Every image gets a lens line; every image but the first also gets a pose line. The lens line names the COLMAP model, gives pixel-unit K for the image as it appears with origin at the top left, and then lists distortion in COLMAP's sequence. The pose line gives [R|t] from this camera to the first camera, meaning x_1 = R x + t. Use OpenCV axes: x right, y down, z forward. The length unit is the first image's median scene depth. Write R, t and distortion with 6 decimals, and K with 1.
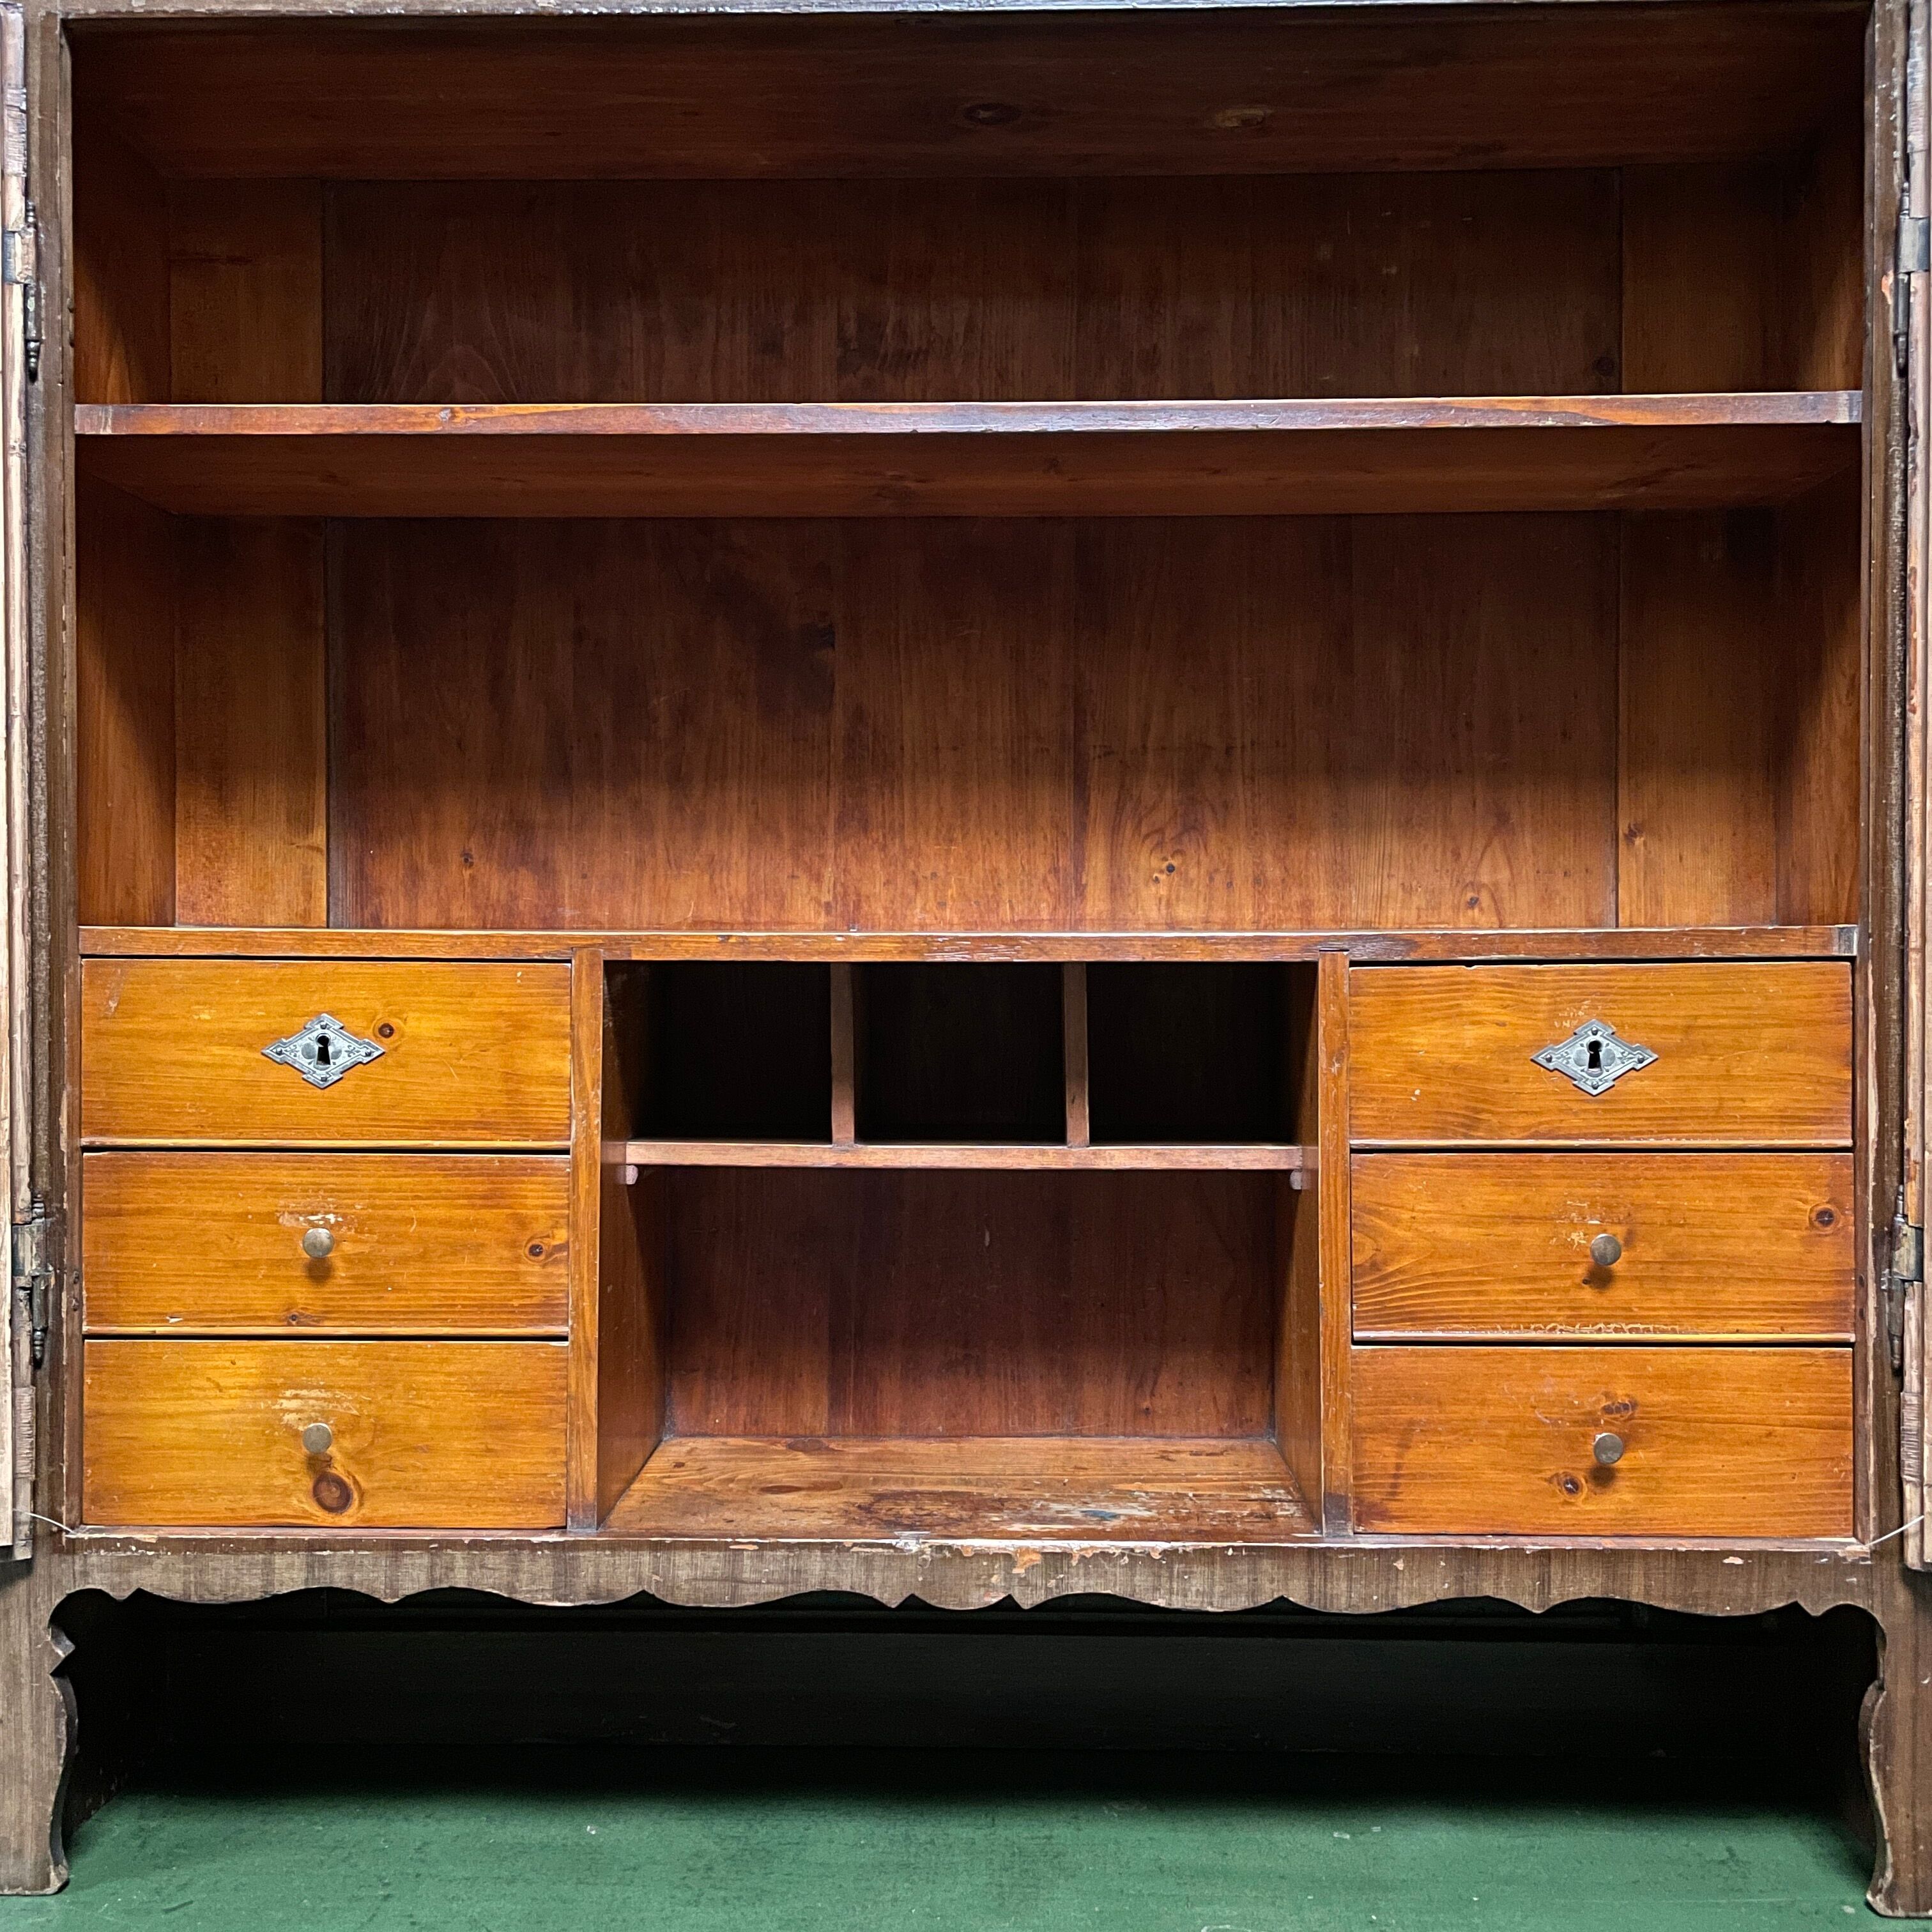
lens RADIAL K [[1950.0, 0, 970.2], [0, 1950.0, 964.1], [0, 0, 1]] dist [0.107415, -0.166993]
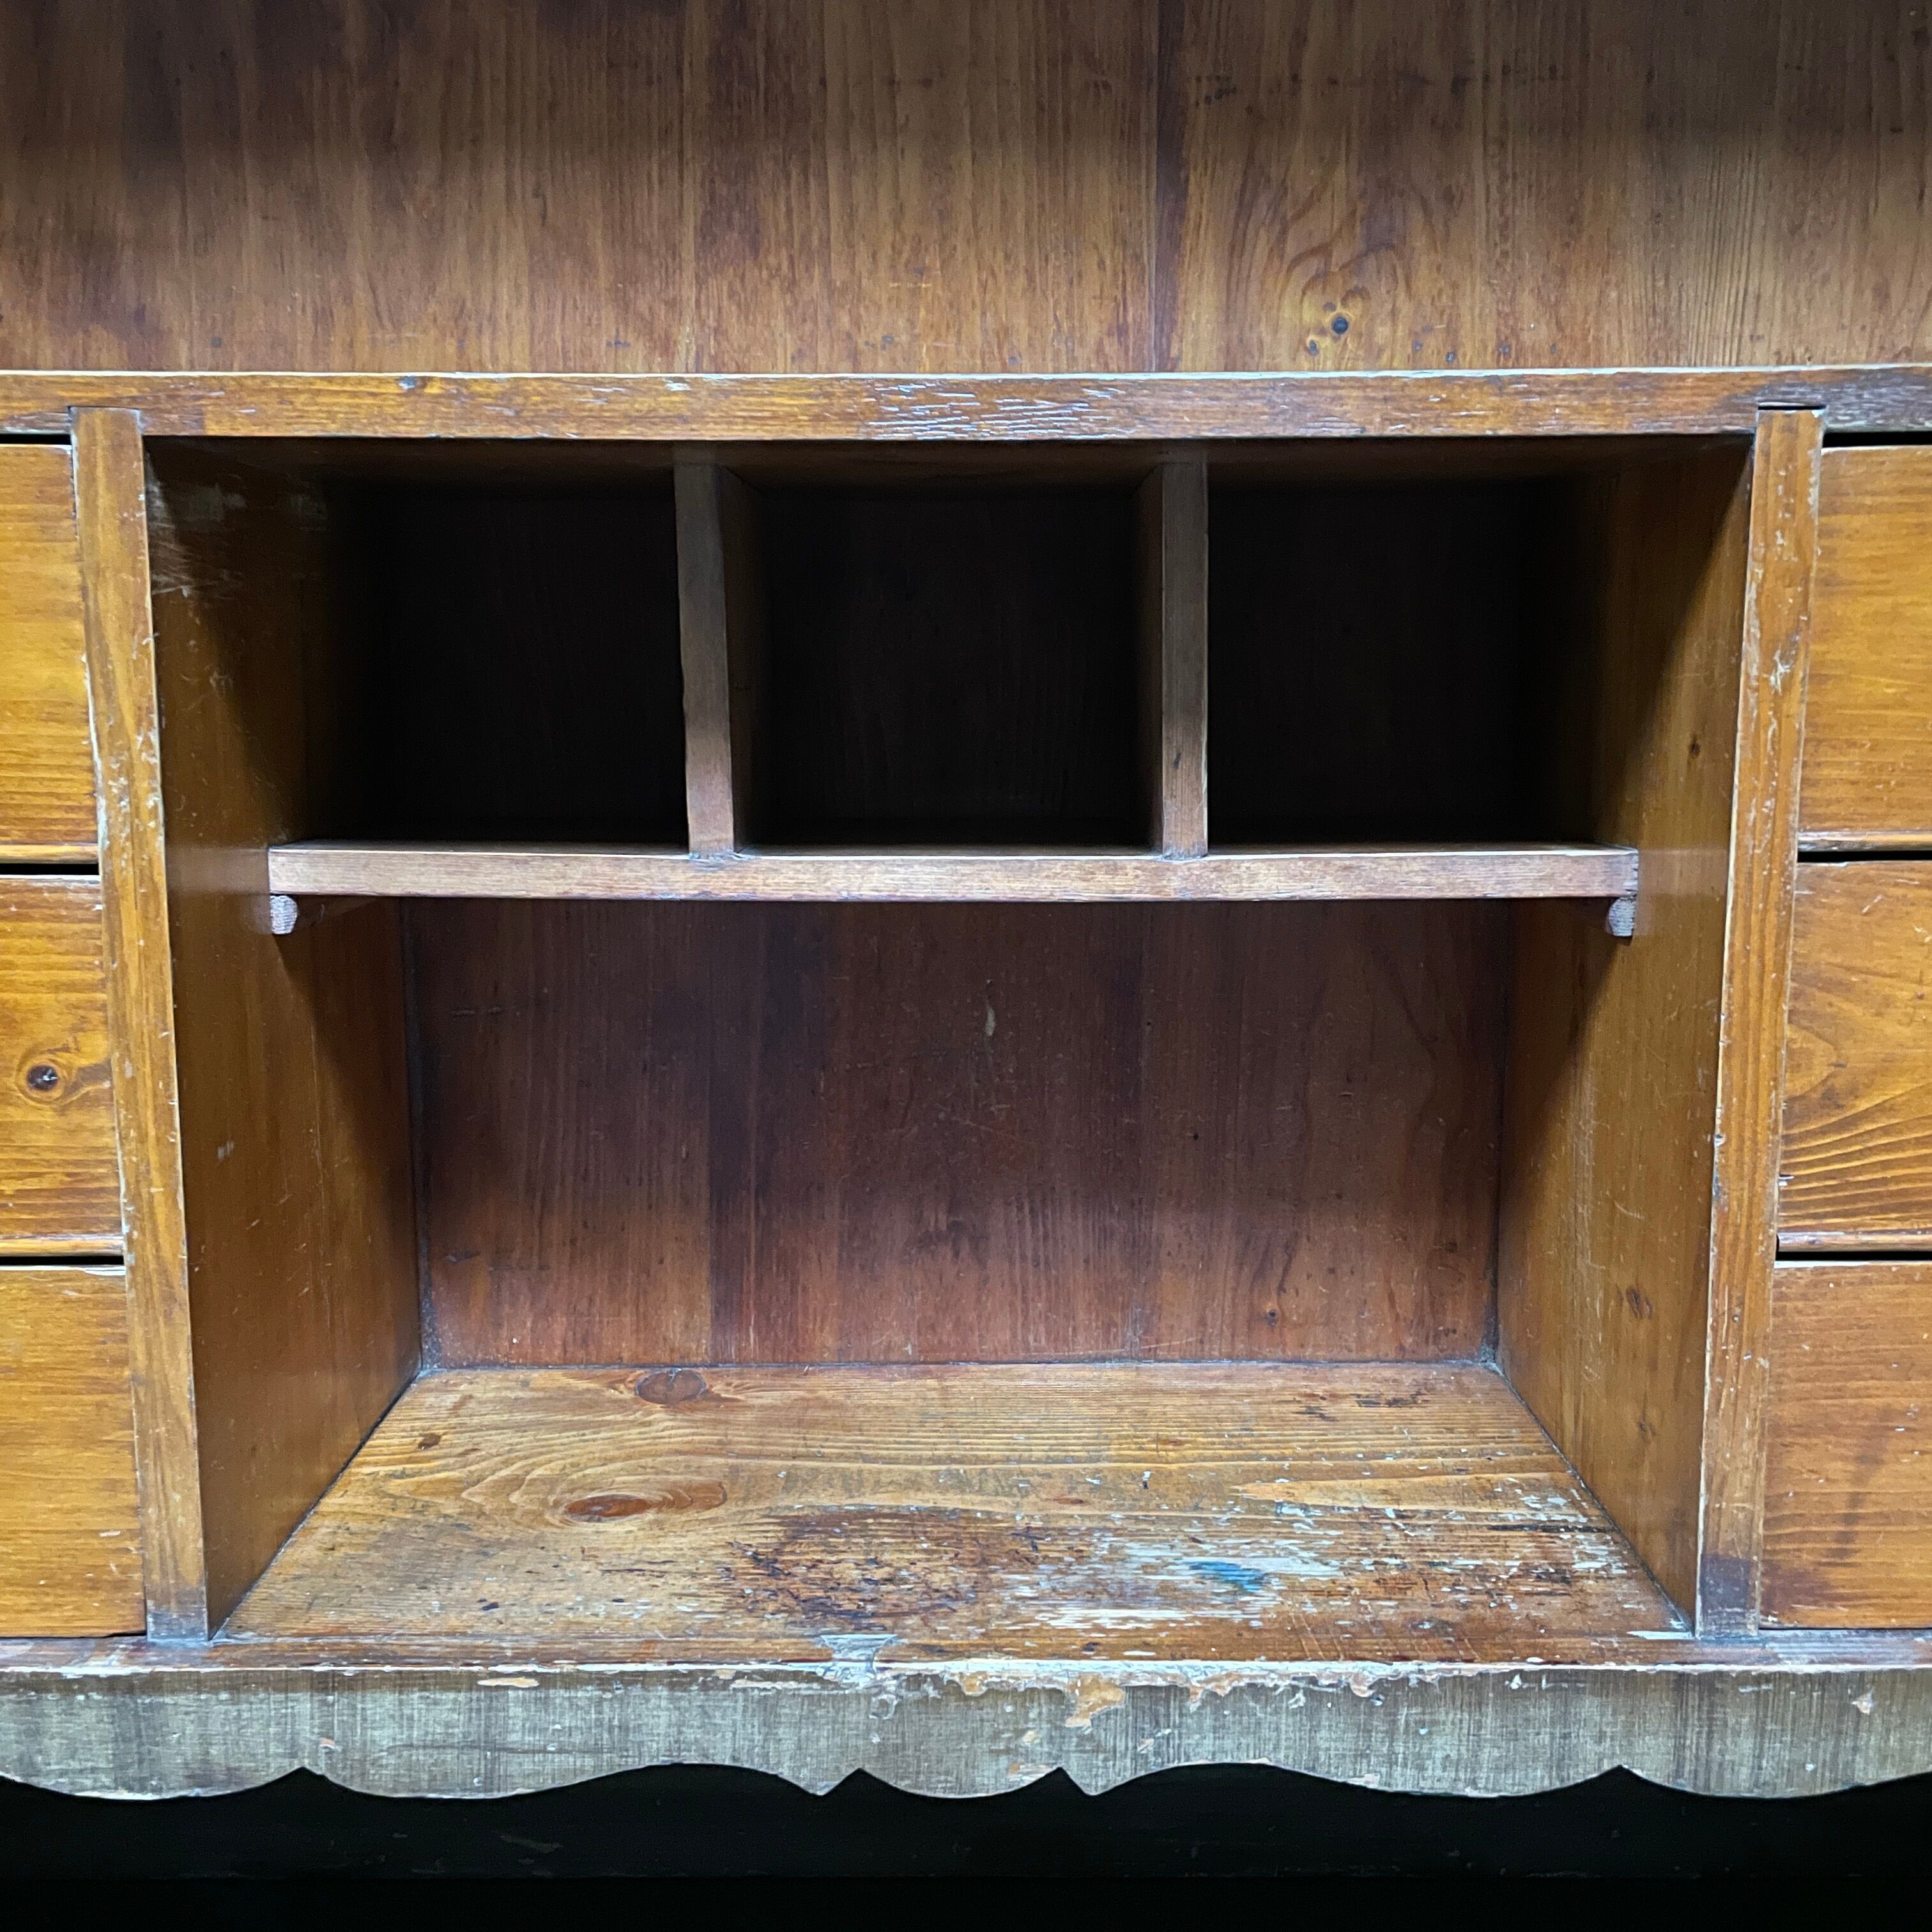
lens RADIAL K [[1961.2, 0, 971.1], [0, 1961.2, 964.6], [0, 0, 1]] dist [0.079442, -0.108616]
pose [[0.999696, -0.006823, 0.023706, -0.011925], [0.003364, 0.989719, 0.142989, 0.052965], [-0.024438, -0.142866, 0.989440, 0.537404]]
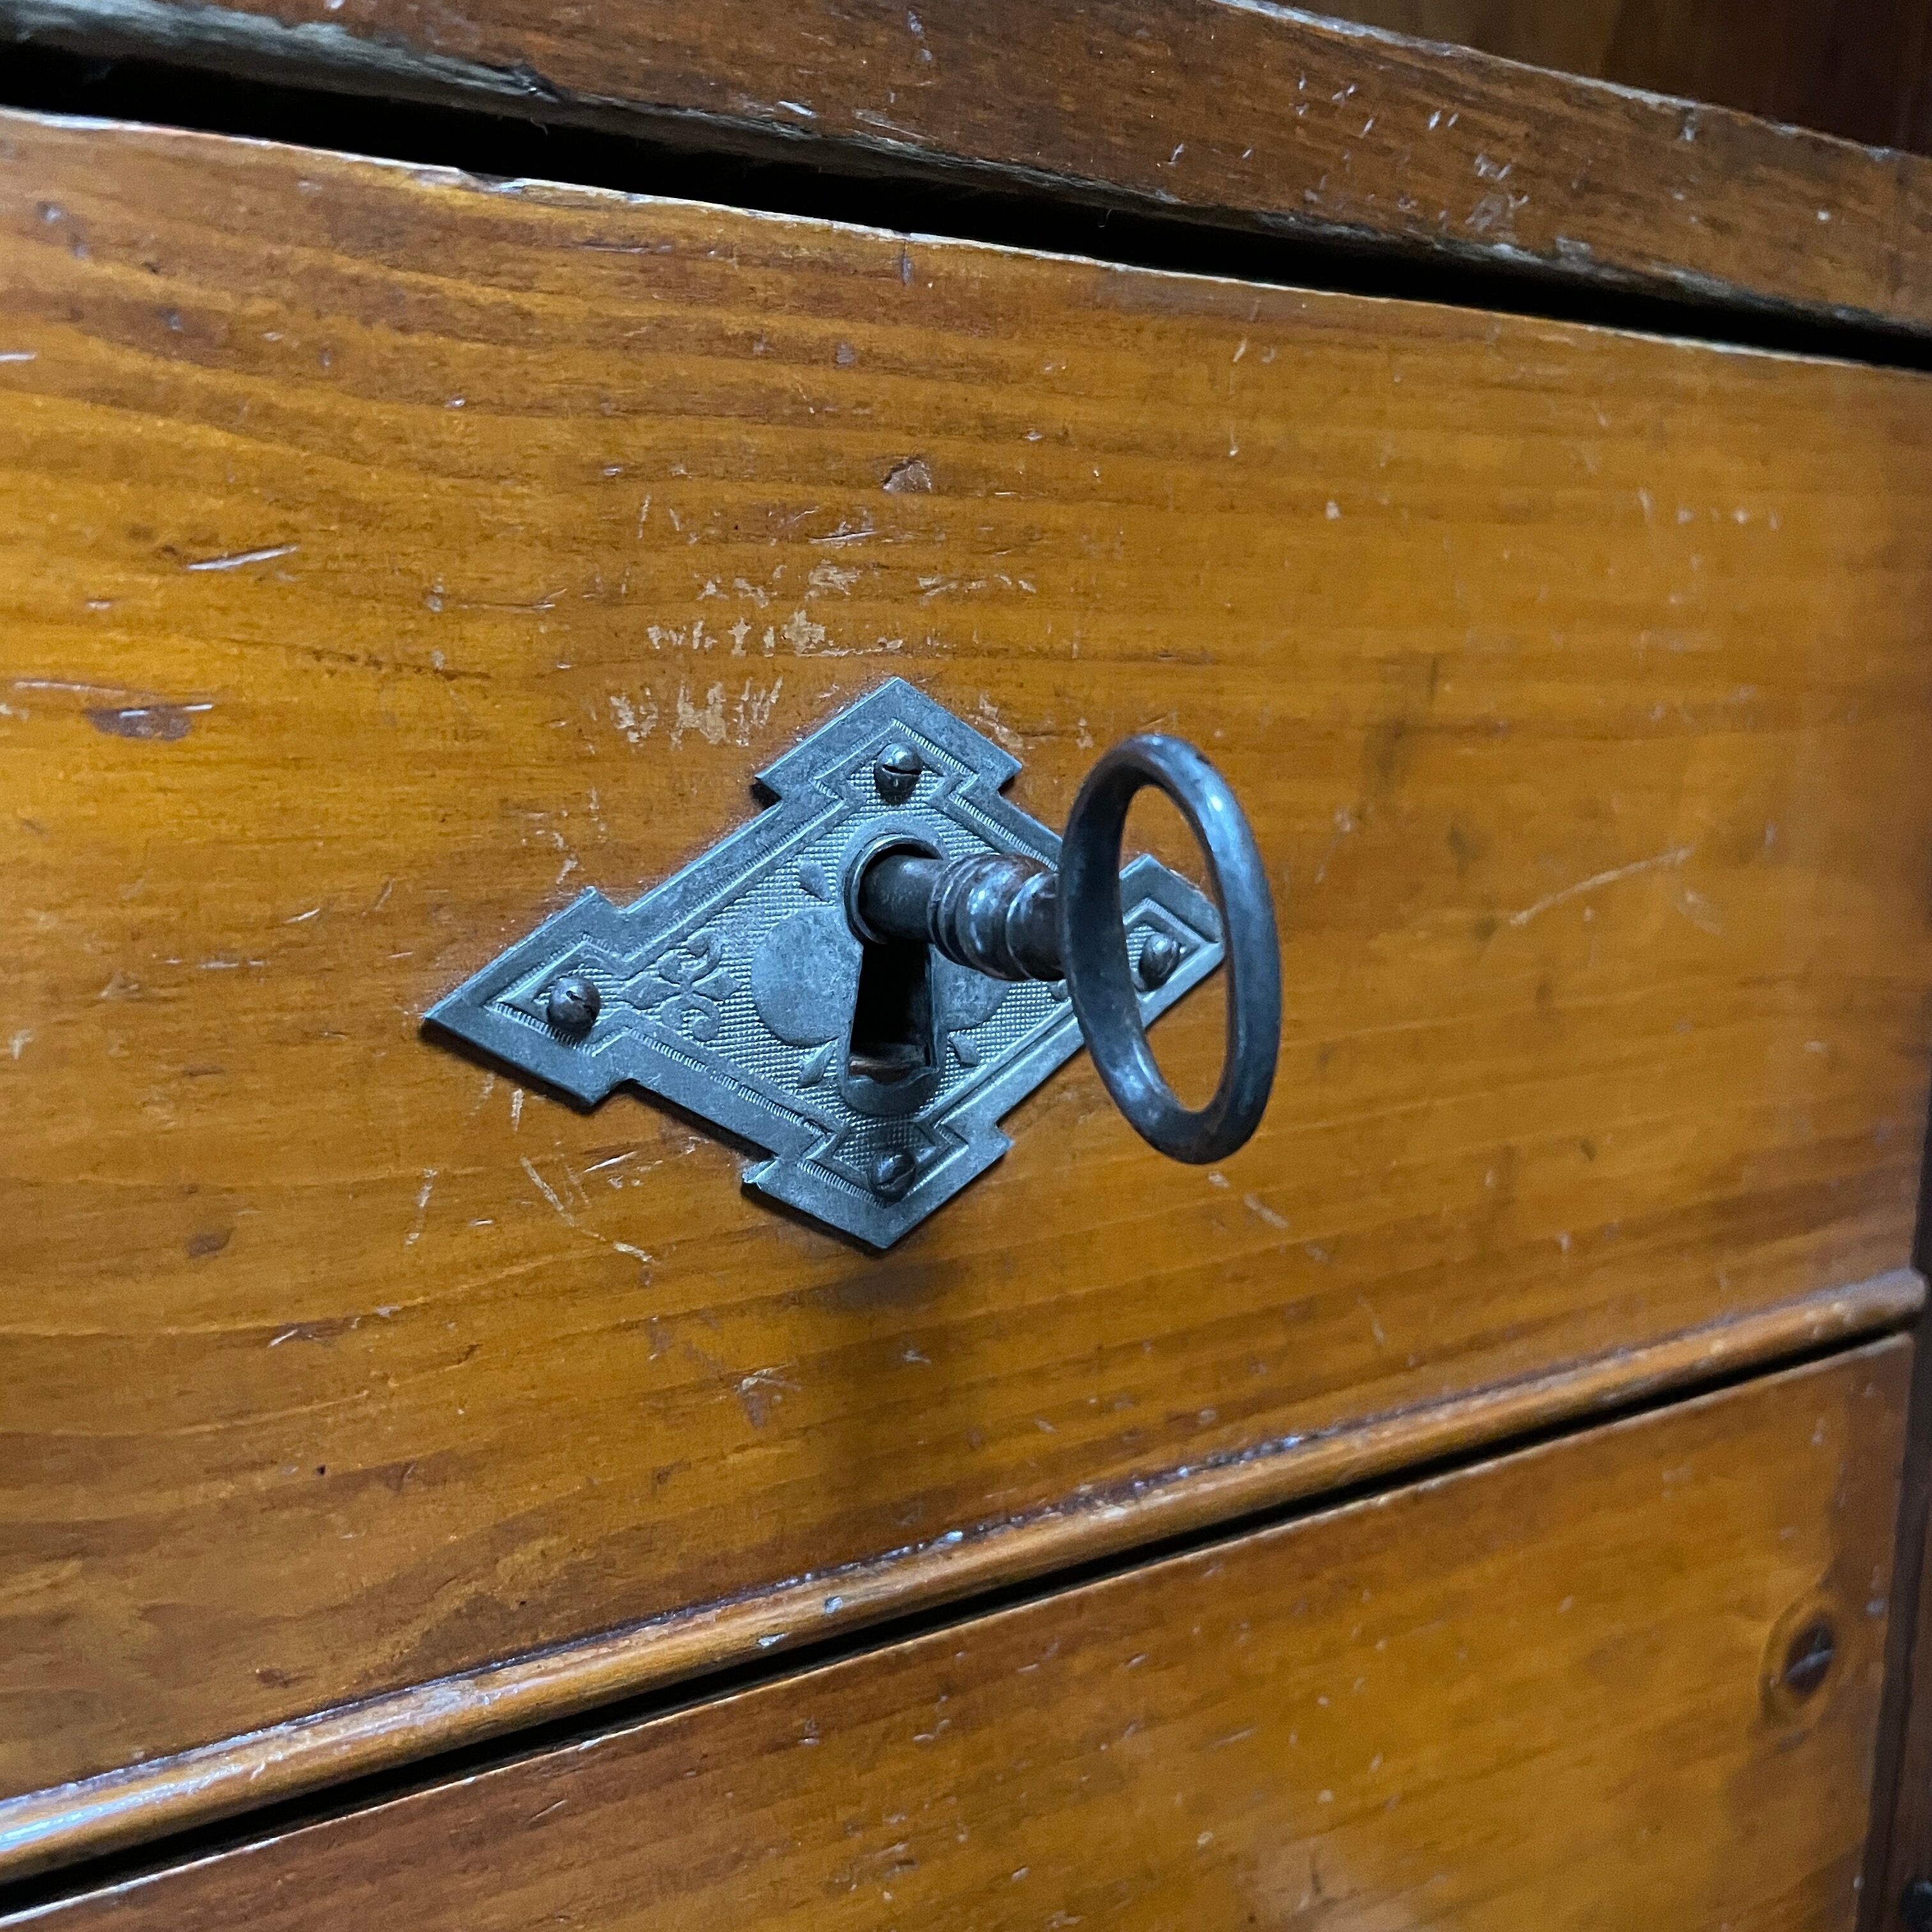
lens RADIAL K [[1947.2, 0, 966.5], [0, 1947.2, 951.2], [0, 0, 1]] dist [0.115535, -0.195975]
pose [[0.809096, -0.069540, 0.583548, 0.243871], [-0.016438, 0.989908, 0.140756, 0.027542], [-0.587447, -0.123477, 0.799787, 0.888028]]
